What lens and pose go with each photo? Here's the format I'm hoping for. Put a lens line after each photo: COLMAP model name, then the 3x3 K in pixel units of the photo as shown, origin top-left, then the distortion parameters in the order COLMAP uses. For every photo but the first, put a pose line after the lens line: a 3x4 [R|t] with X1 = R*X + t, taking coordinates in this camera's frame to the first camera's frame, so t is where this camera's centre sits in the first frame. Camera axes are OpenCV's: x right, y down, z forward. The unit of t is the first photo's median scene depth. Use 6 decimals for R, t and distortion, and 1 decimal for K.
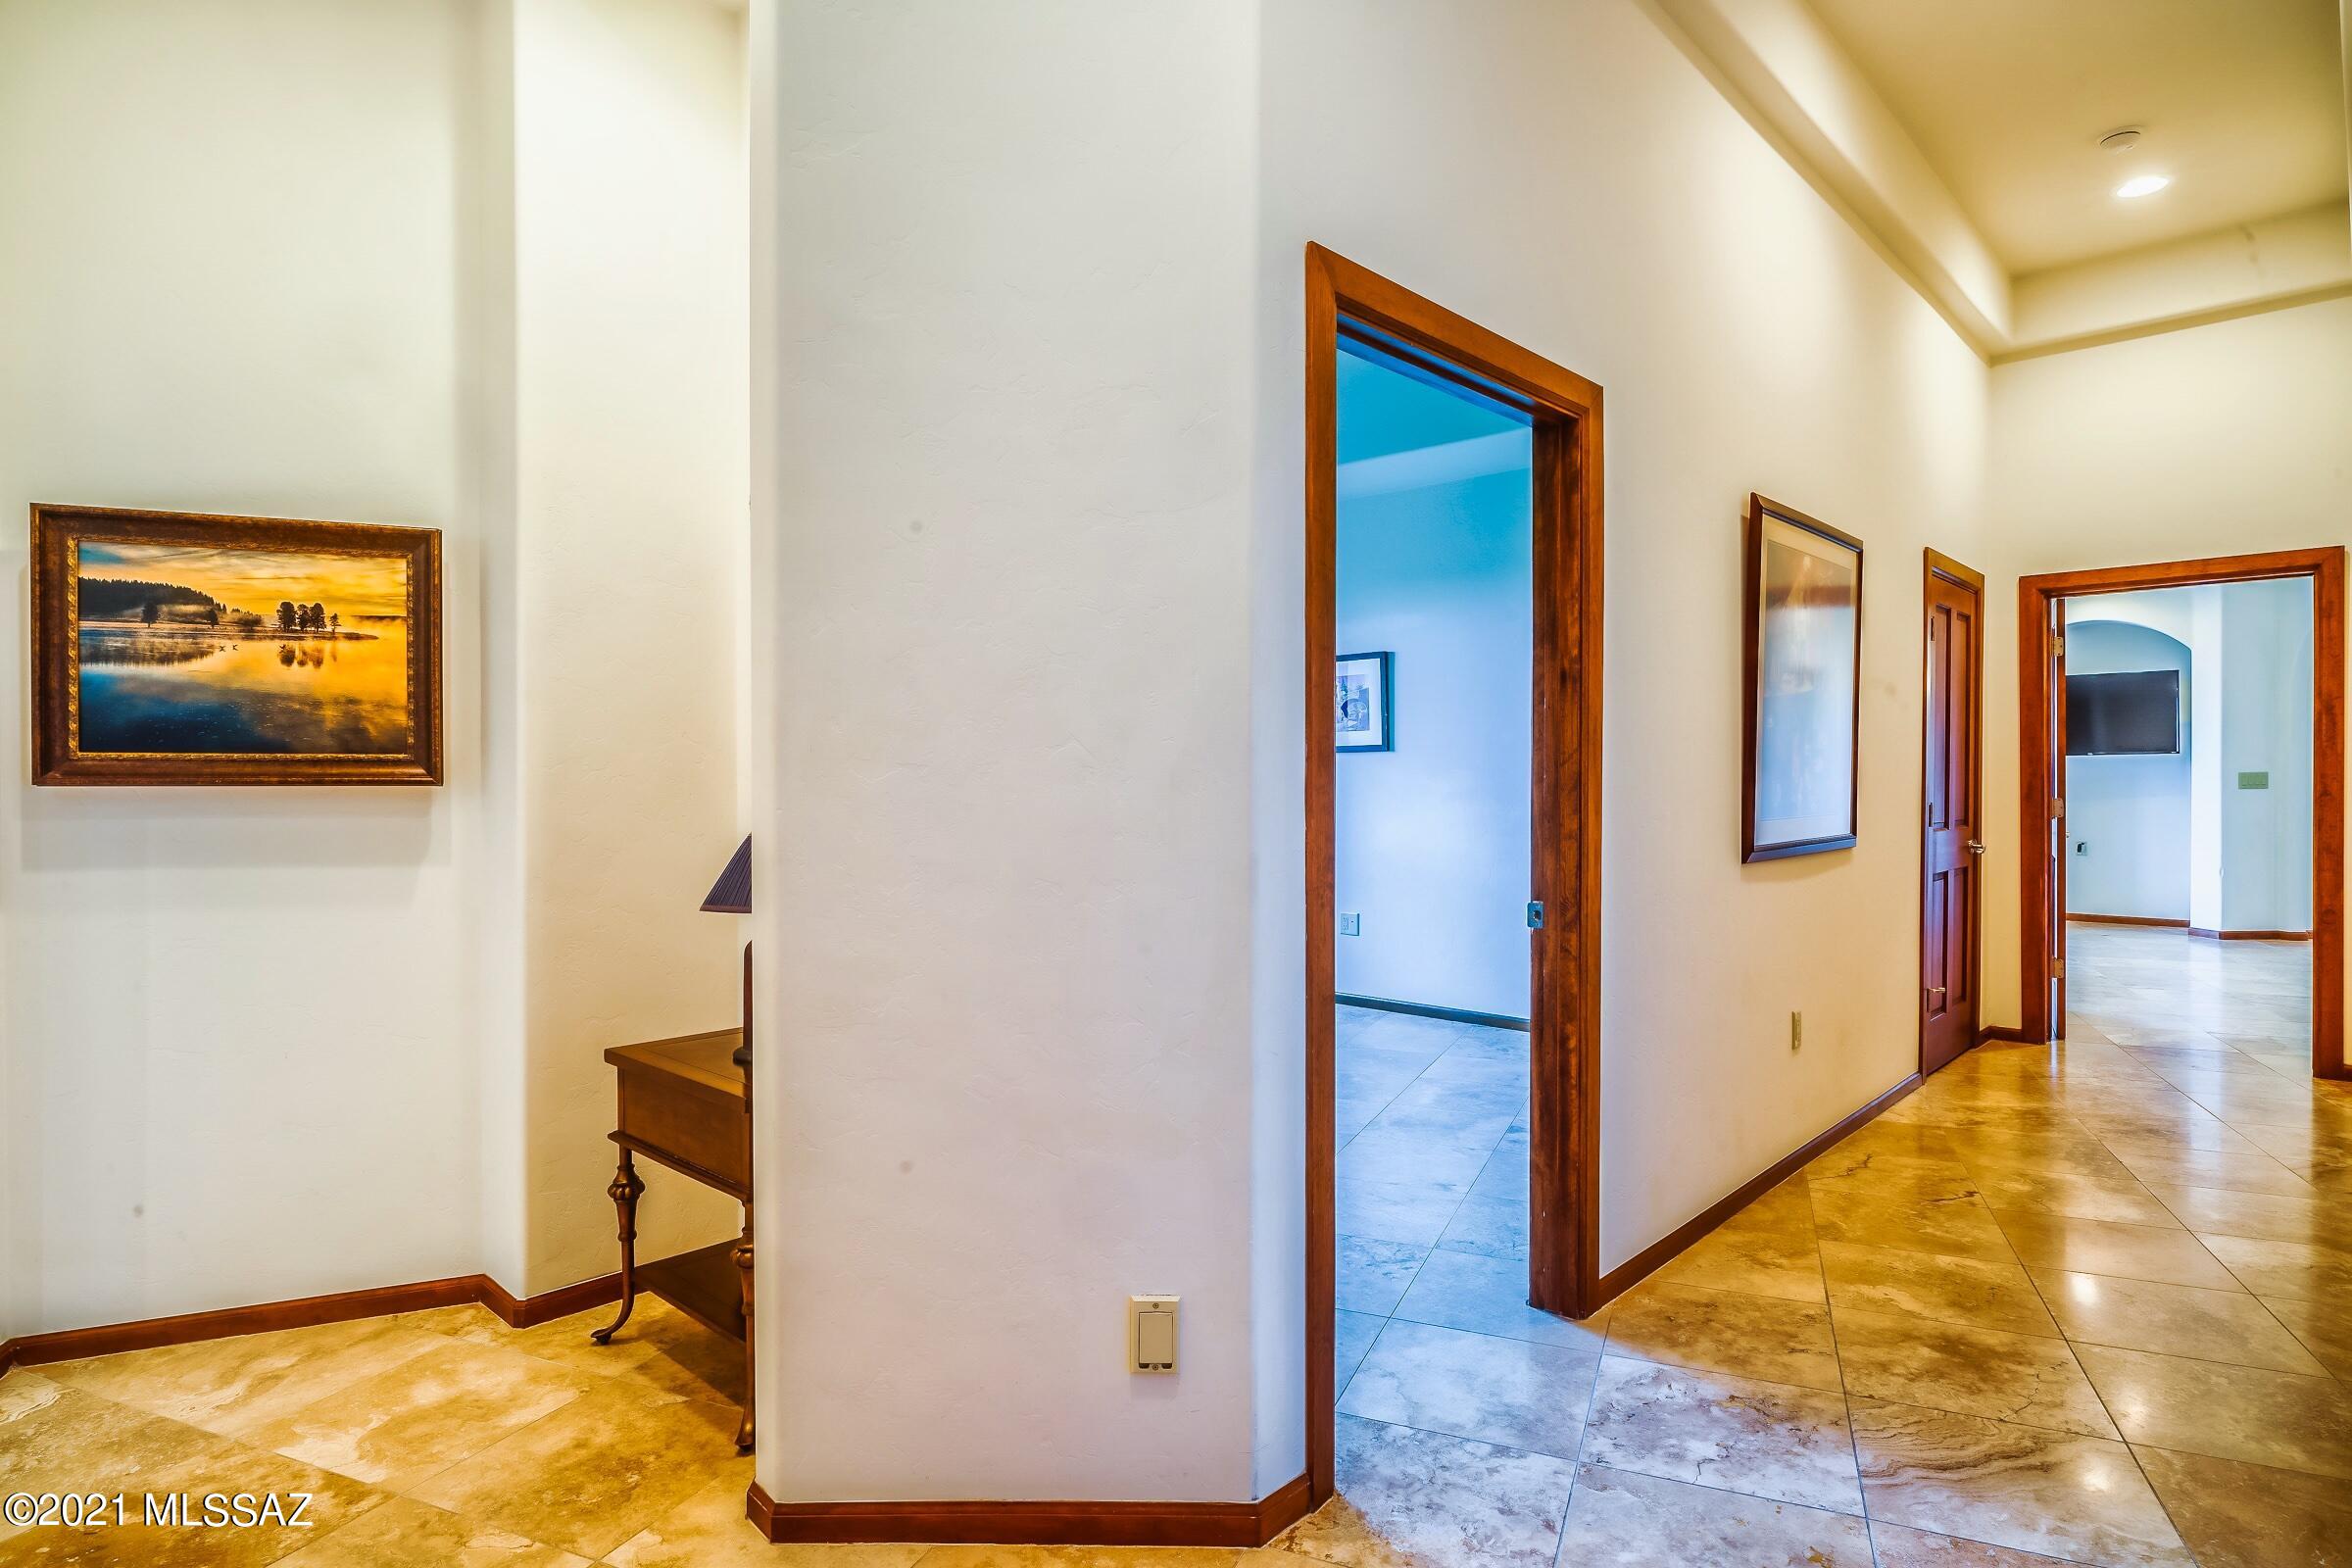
lens RADIAL K [[1274.1, 0, 1173.5], [0, 1274.1, 773.5], [0, 0, 1]] dist [0.000066, 0.000348]
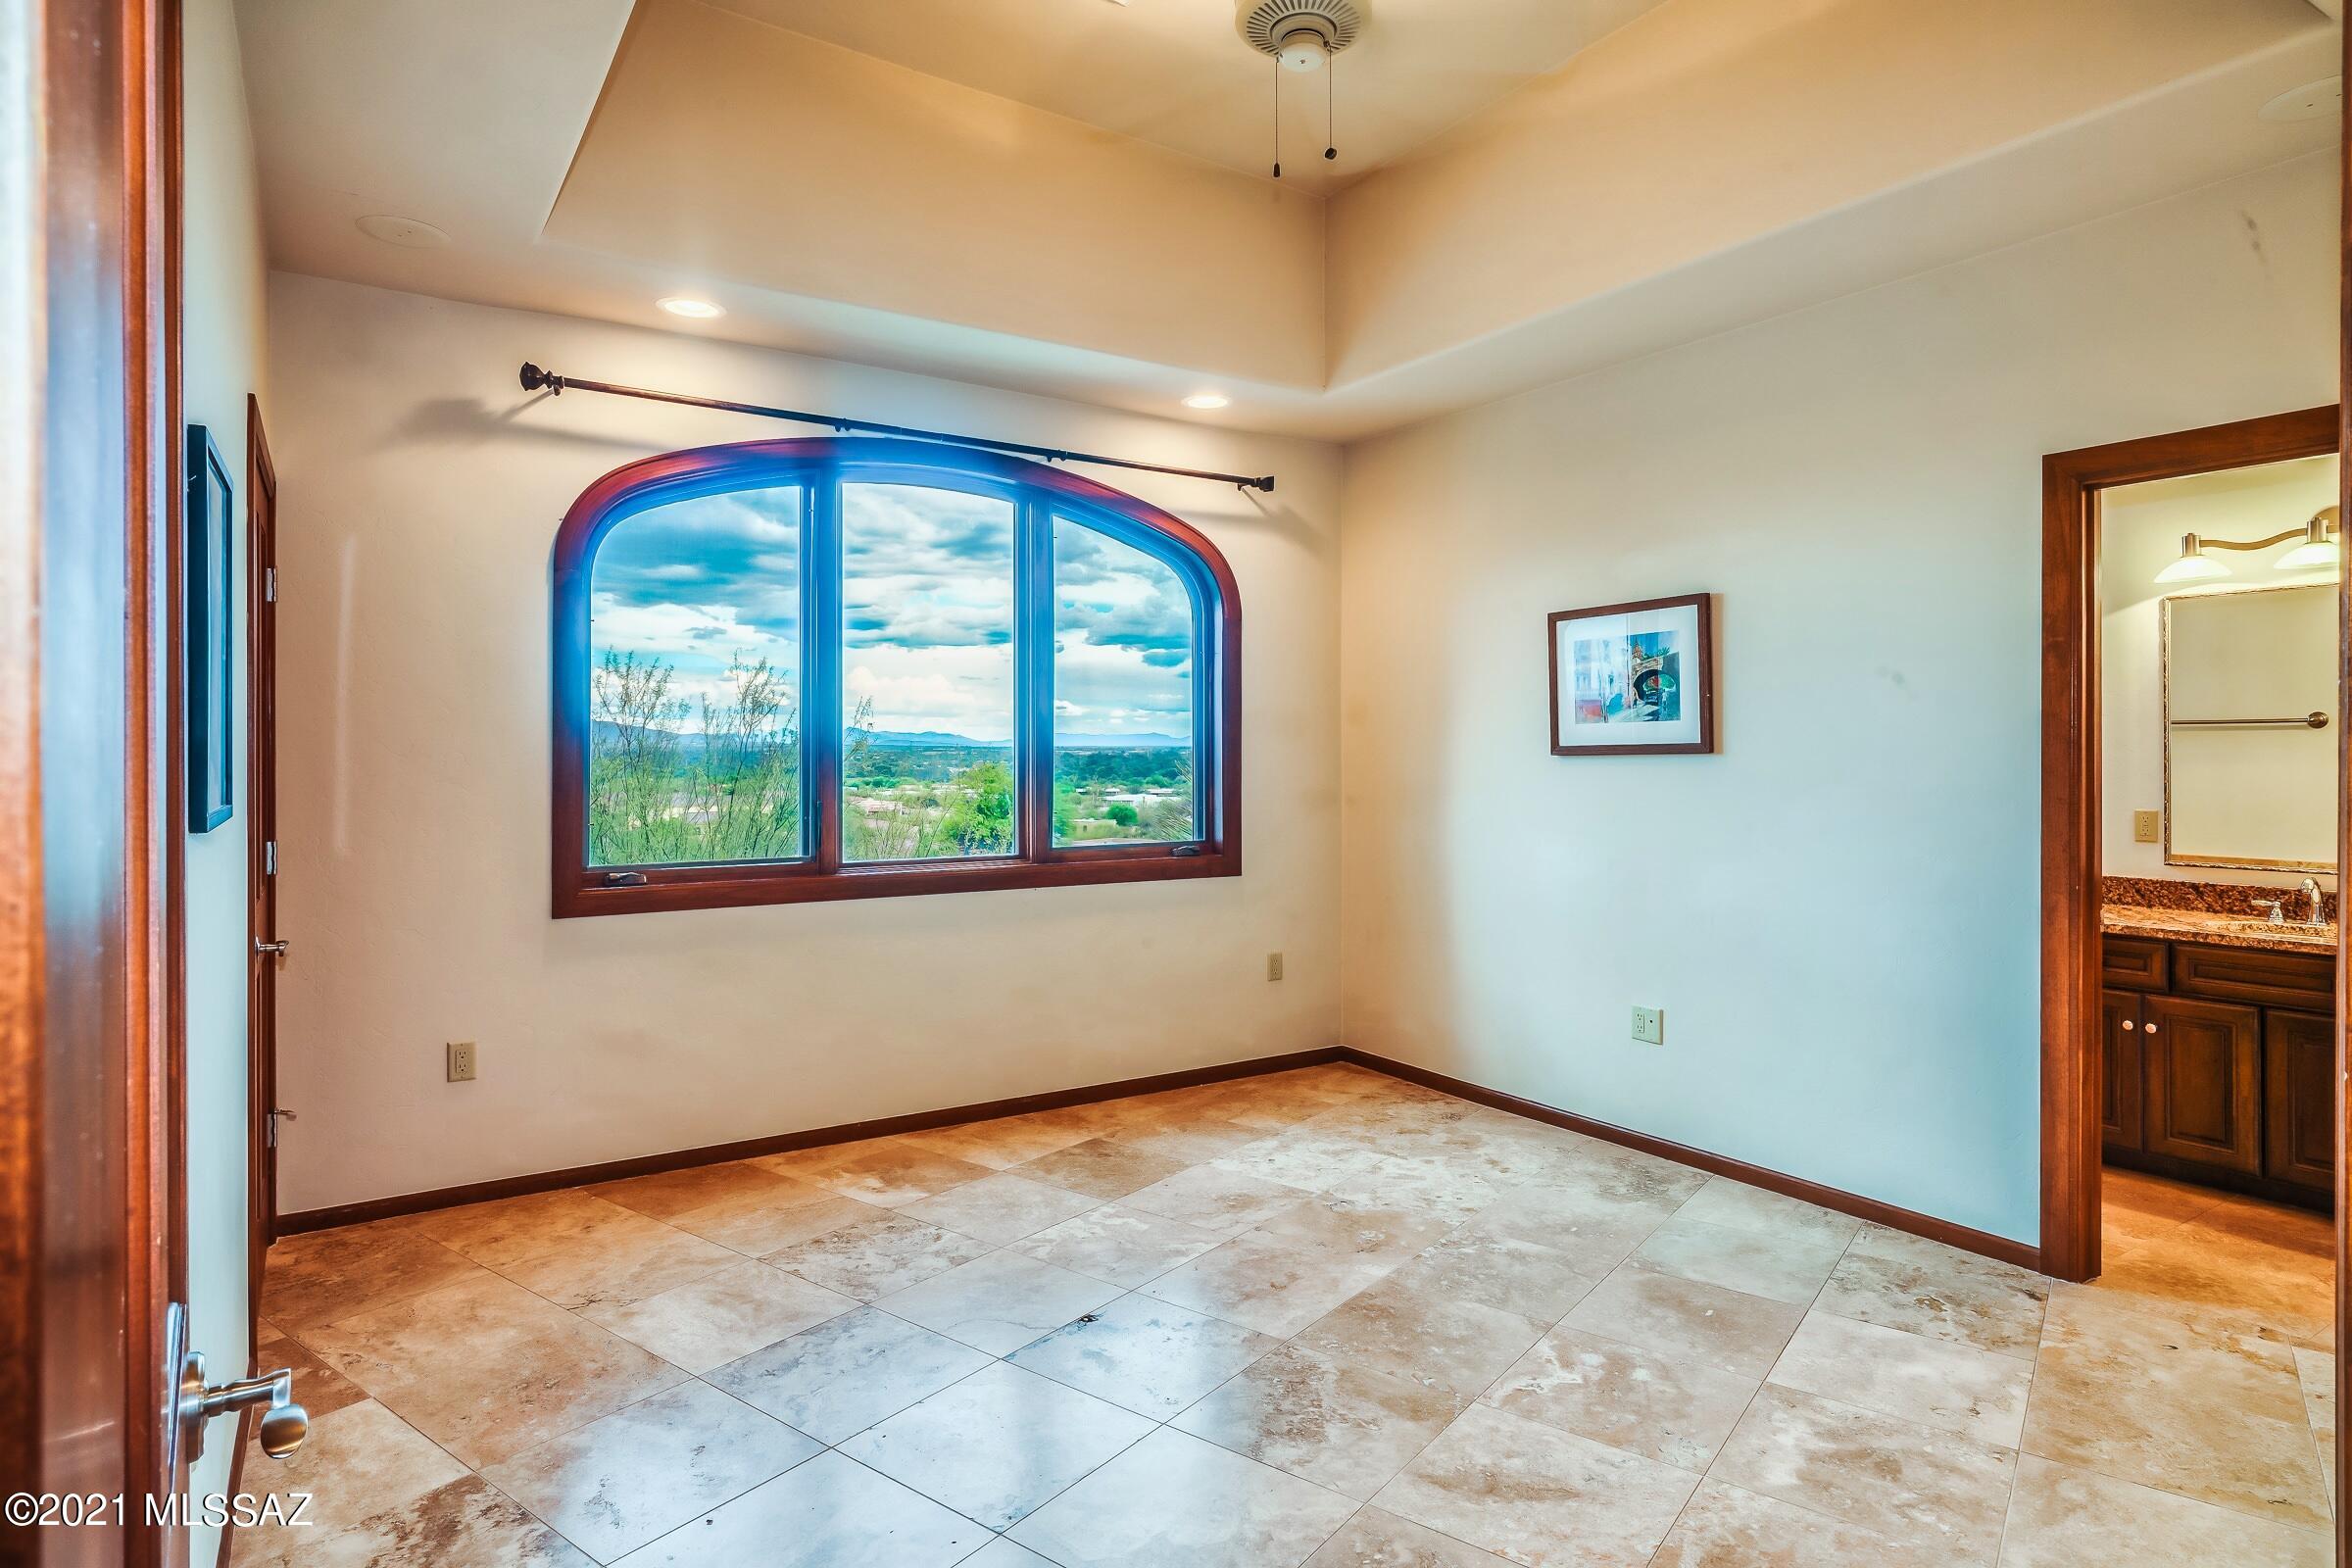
lens RADIAL K [[1289.4, 0, 1178.2], [0, 1289.4, 782.3], [0, 0, 1]] dist [0.000365, -0.000798]
pose [[0.973321, 0.003617, -0.229418, 0.066006], [0.000005, 0.999875, 0.015785, -0.014310], [0.229447, -0.015365, 0.973200, 0.363782]]
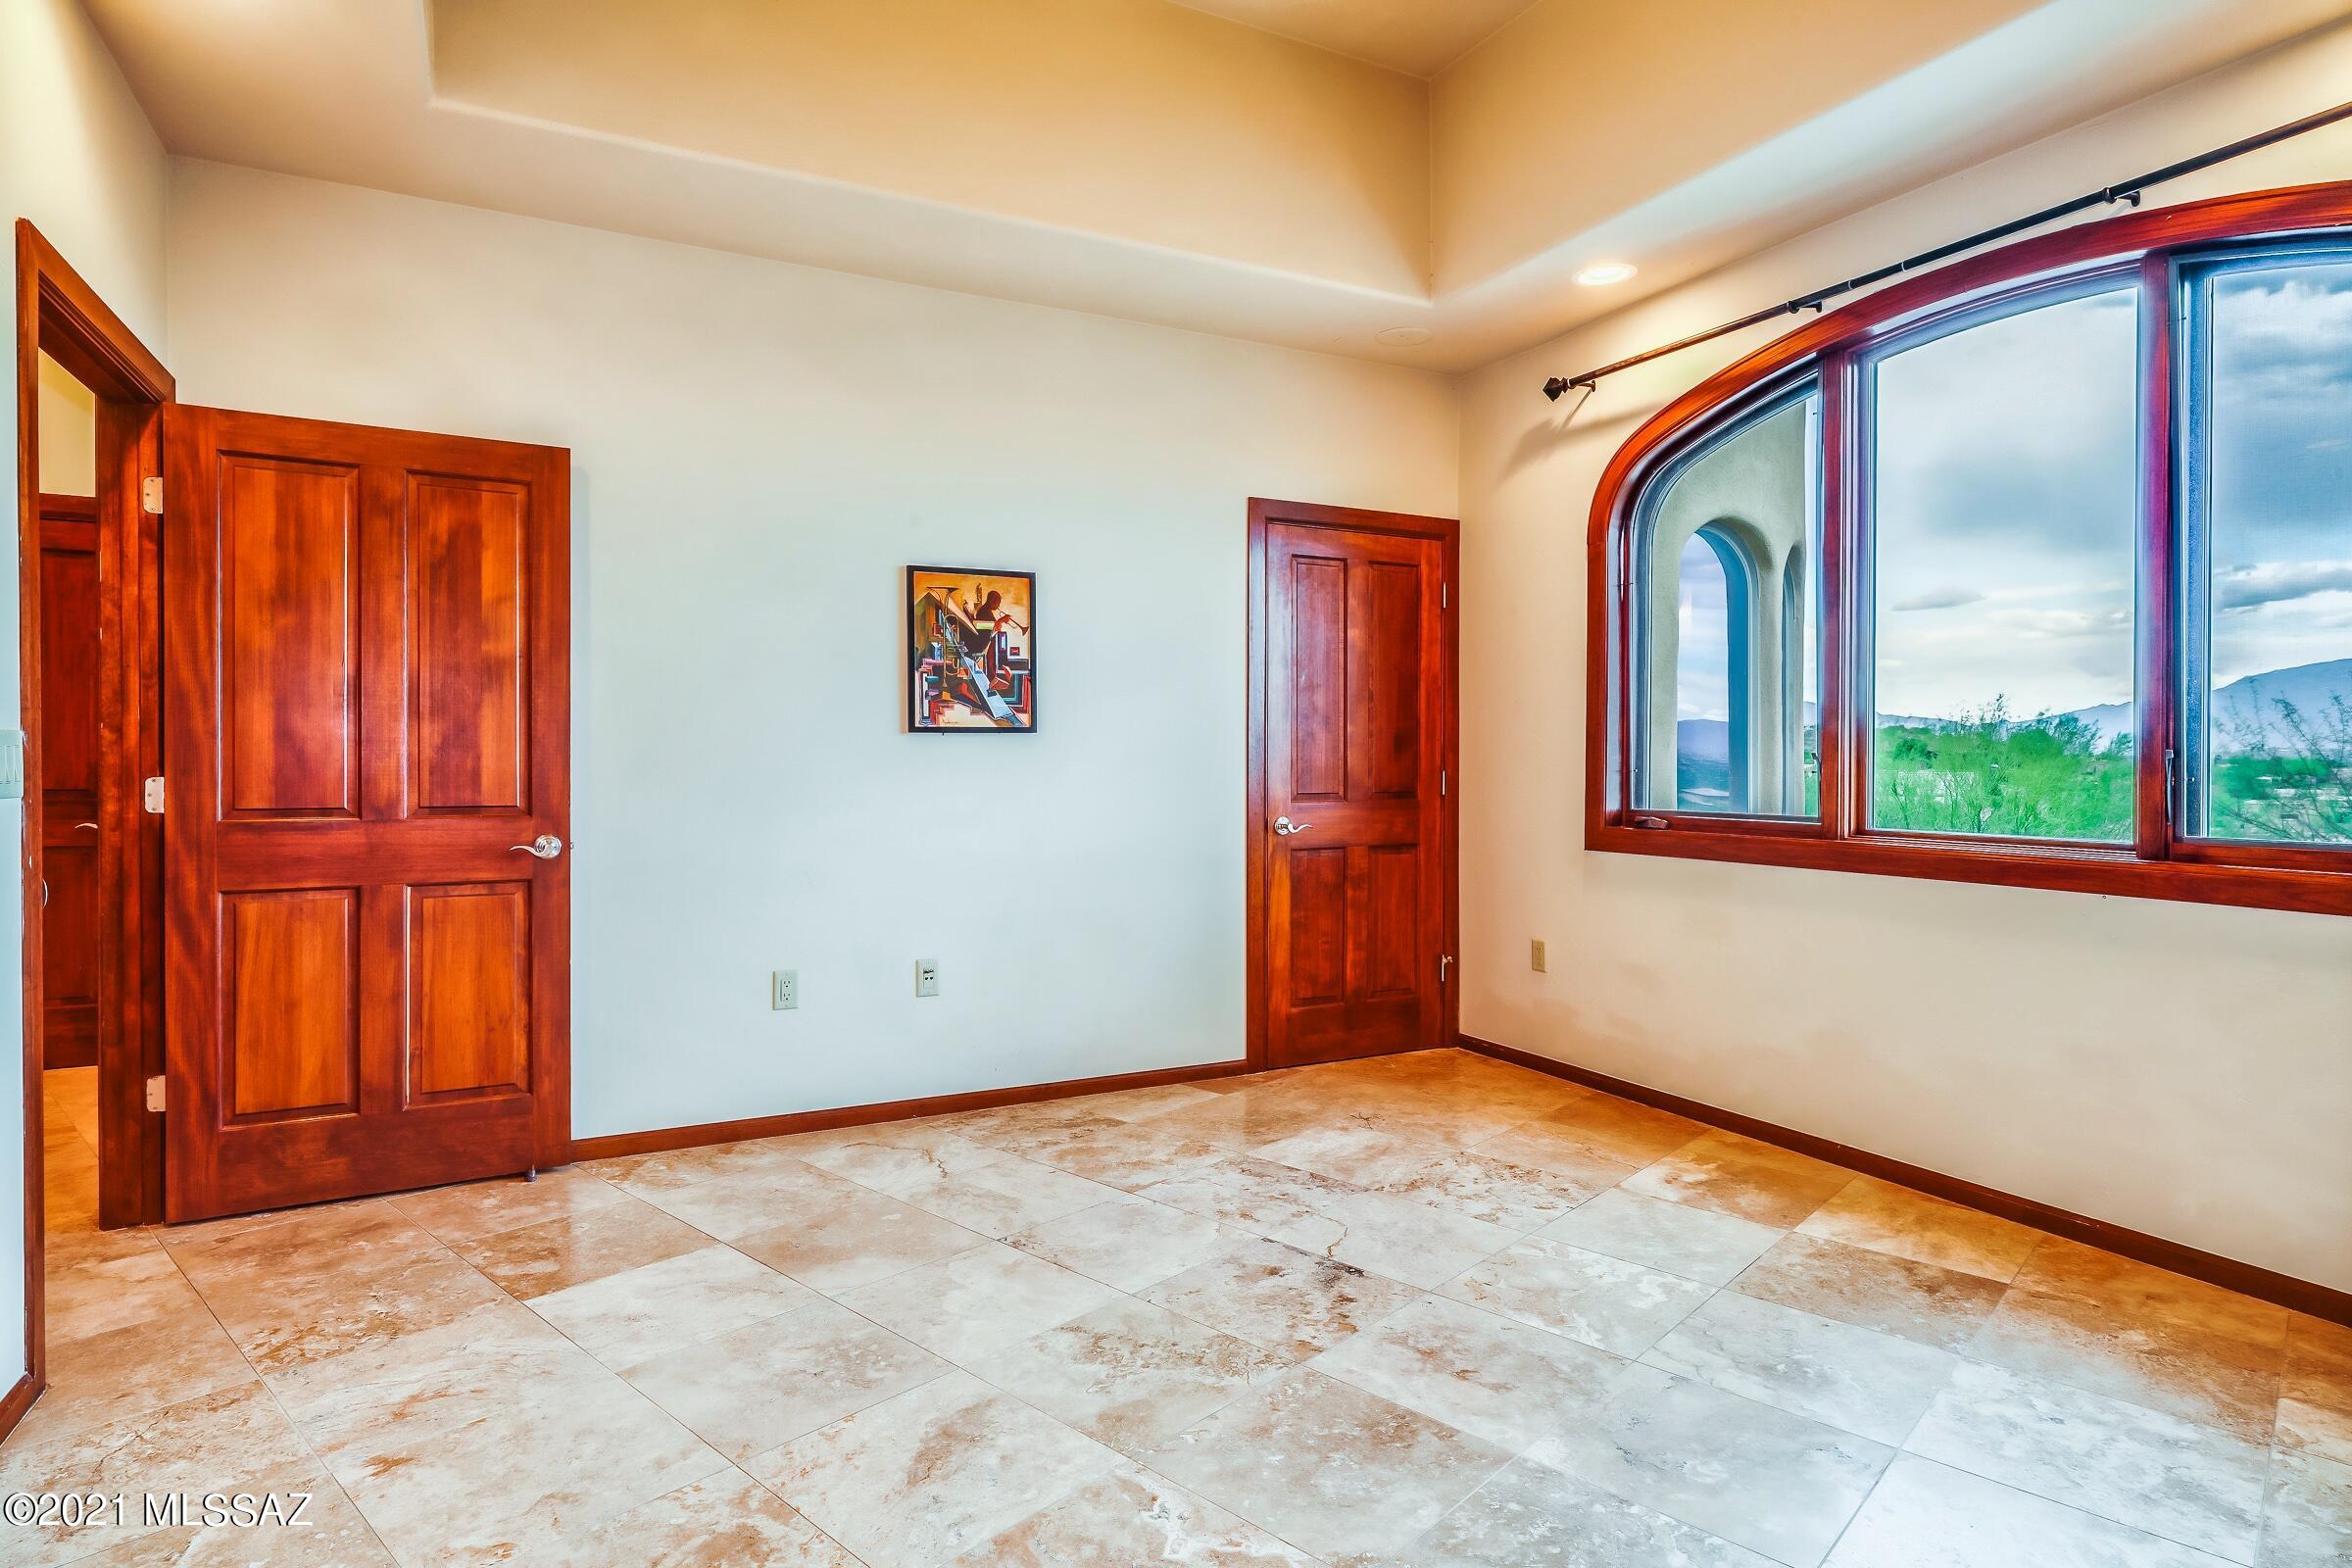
lens RADIAL K [[1289.4, 0, 1178.2], [0, 1289.4, 782.3], [0, 0, 1]] dist [0.000365, -0.000798]
pose [[-0.332849, 0.013614, -0.942882, 0.381796], [-0.007419, 0.999827, 0.017055, 0.013885], [0.942951, 0.012672, -0.332690, 0.928667]]
